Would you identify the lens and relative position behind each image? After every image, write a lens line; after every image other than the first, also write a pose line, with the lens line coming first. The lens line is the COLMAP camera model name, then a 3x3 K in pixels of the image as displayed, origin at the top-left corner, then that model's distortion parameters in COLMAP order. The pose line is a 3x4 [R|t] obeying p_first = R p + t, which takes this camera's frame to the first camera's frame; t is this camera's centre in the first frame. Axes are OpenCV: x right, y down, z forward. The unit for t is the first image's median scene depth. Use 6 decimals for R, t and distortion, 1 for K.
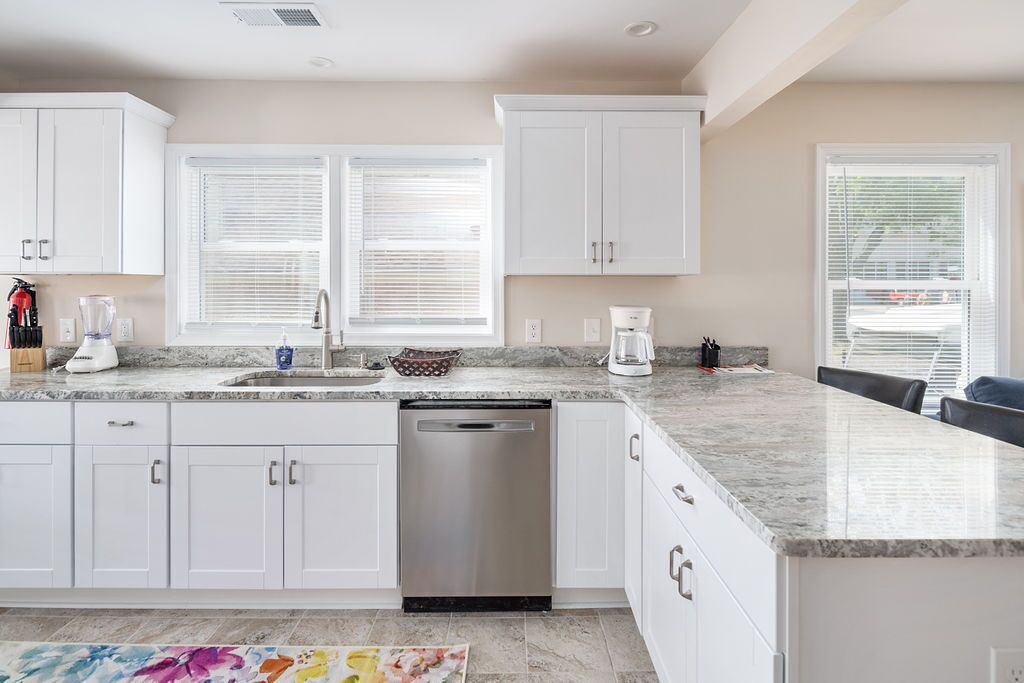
lens RADIAL K [[506.8, 0, 513.3], [0, 506.8, 286.1], [0, 0, 1]] dist [-0.000762, -0.001989]
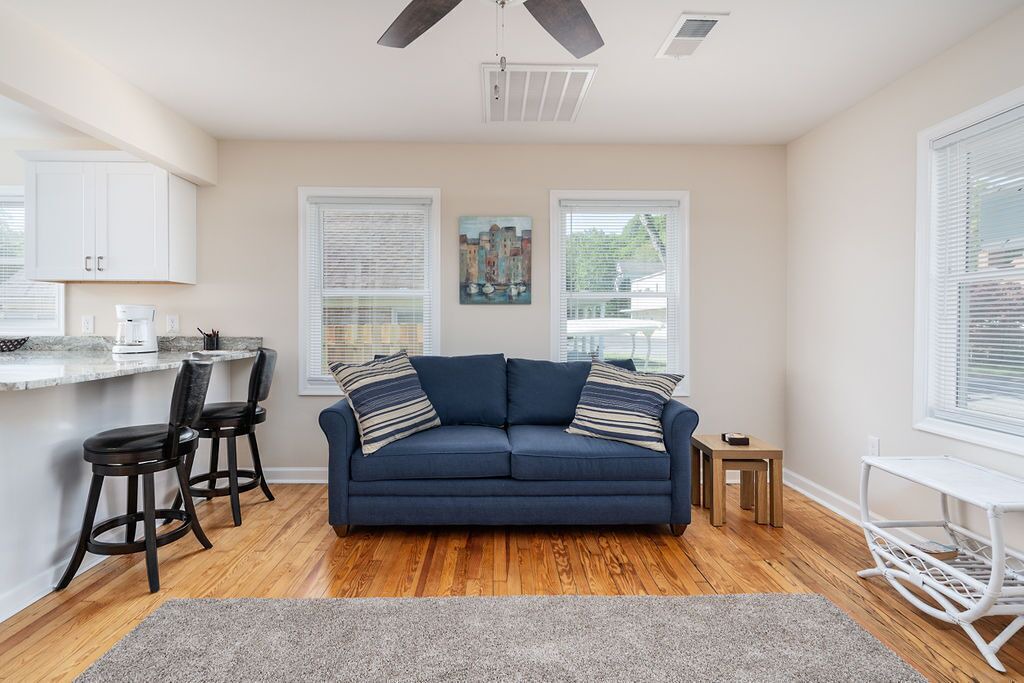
lens RADIAL K [[507.4, 0, 508.2], [0, 507.4, 318.8], [0, 0, 1]] dist [-0.000895, -0.001339]
pose [[0.999958, 0.003435, 0.008466, 1.171535], [-0.003392, 0.999981, -0.005078, 0.078283], [-0.008483, 0.005049, 0.999951, -0.360362]]
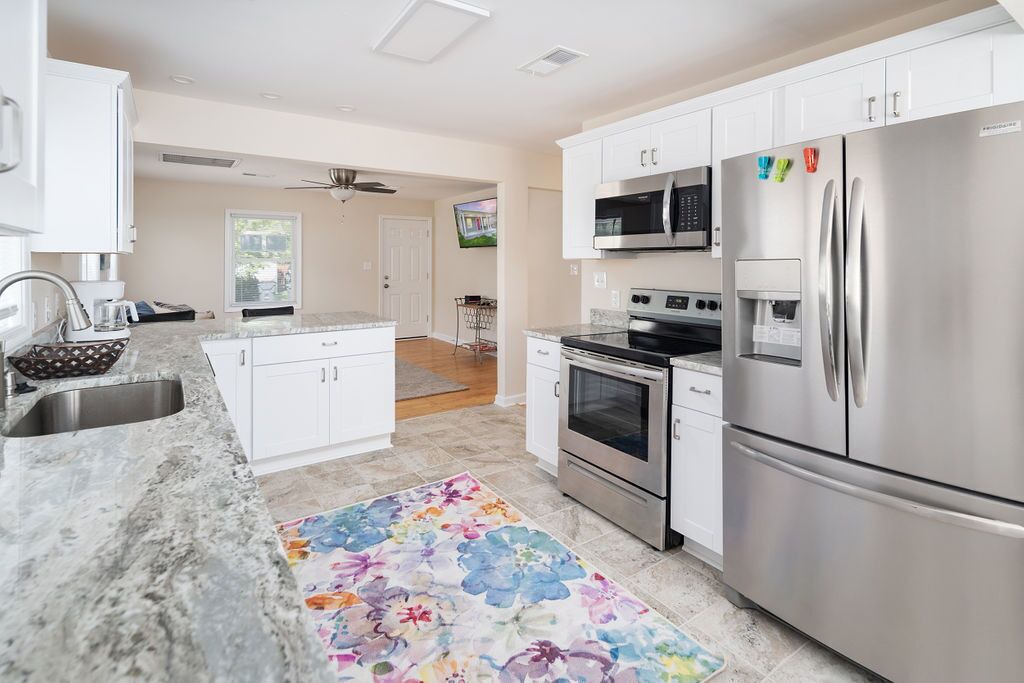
lens RADIAL K [[506.8, 0, 513.3], [0, 506.8, 286.1], [0, 0, 1]] dist [-0.000762, -0.001989]
pose [[-0.561725, -0.042318, 0.826241, -1.139390], [0.002403, 0.998603, 0.052780, -0.004189], [-0.827320, 0.031633, -0.560839, 0.821269]]
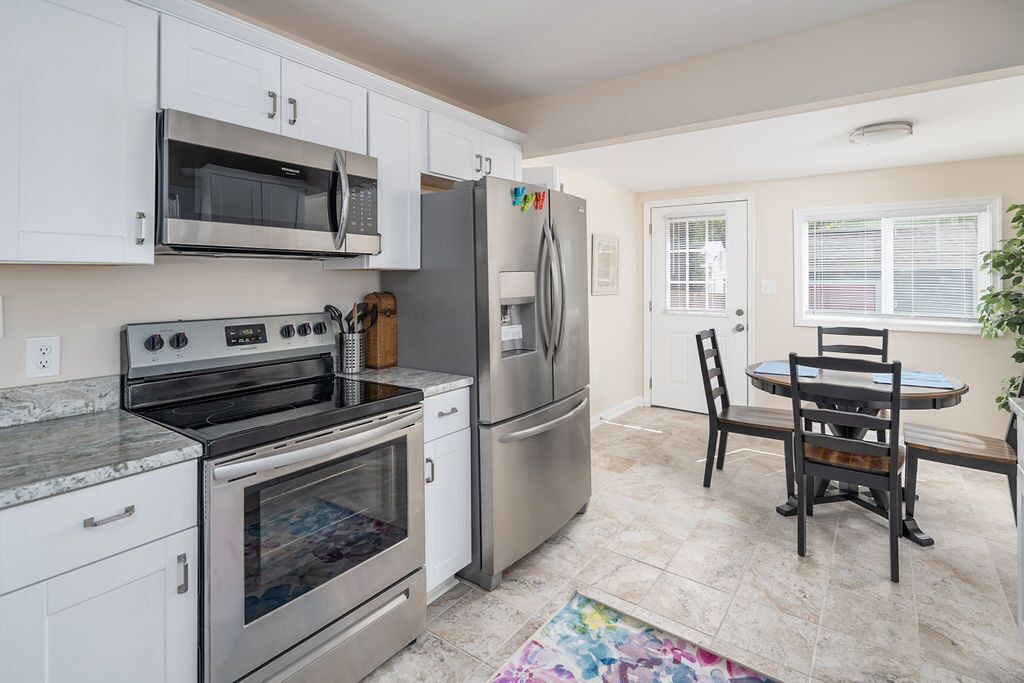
lens RADIAL K [[506.8, 0, 513.3], [0, 506.8, 286.1], [0, 0, 1]] dist [-0.000762, -0.001989]
pose [[-0.588209, 0.010129, -0.808646, -0.060466], [-0.007273, 0.999815, 0.017814, 0.006182], [0.808677, 0.016359, -0.588026, 0.634572]]
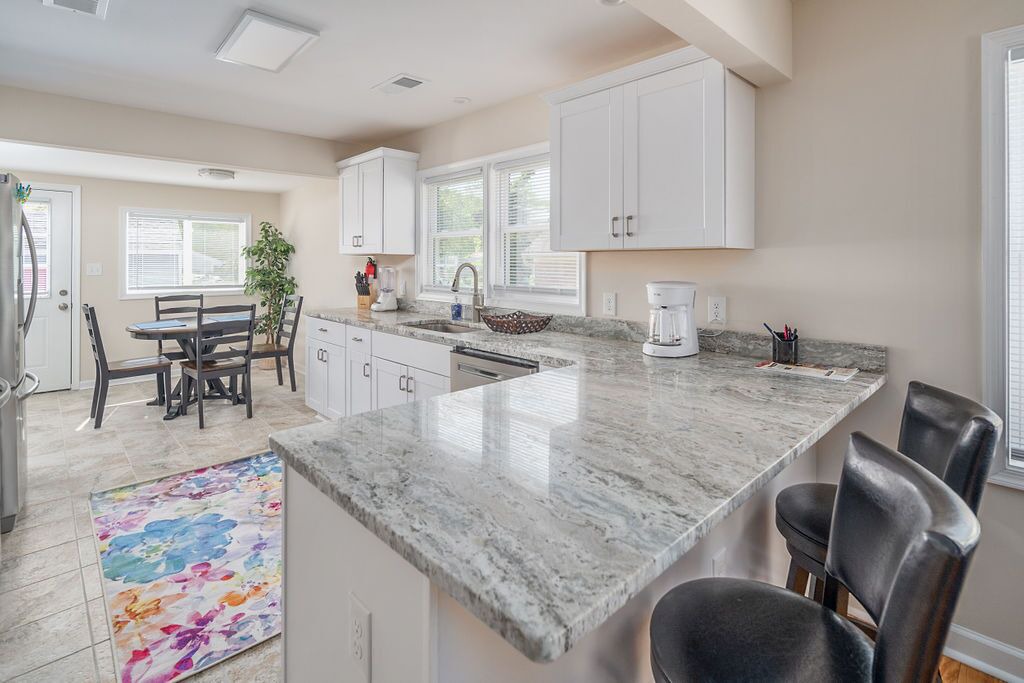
lens RADIAL K [[491.6, 0, 514.5], [0, 491.6, 257.1], [0, 0, 1]] dist [0.001208, 0.000208]
pose [[0.694169, -0.006928, -0.719778, 0.650322], [-0.001358, 0.999939, -0.010933, 0.003476], [0.719810, 0.008567, 0.694118, 0.161039]]
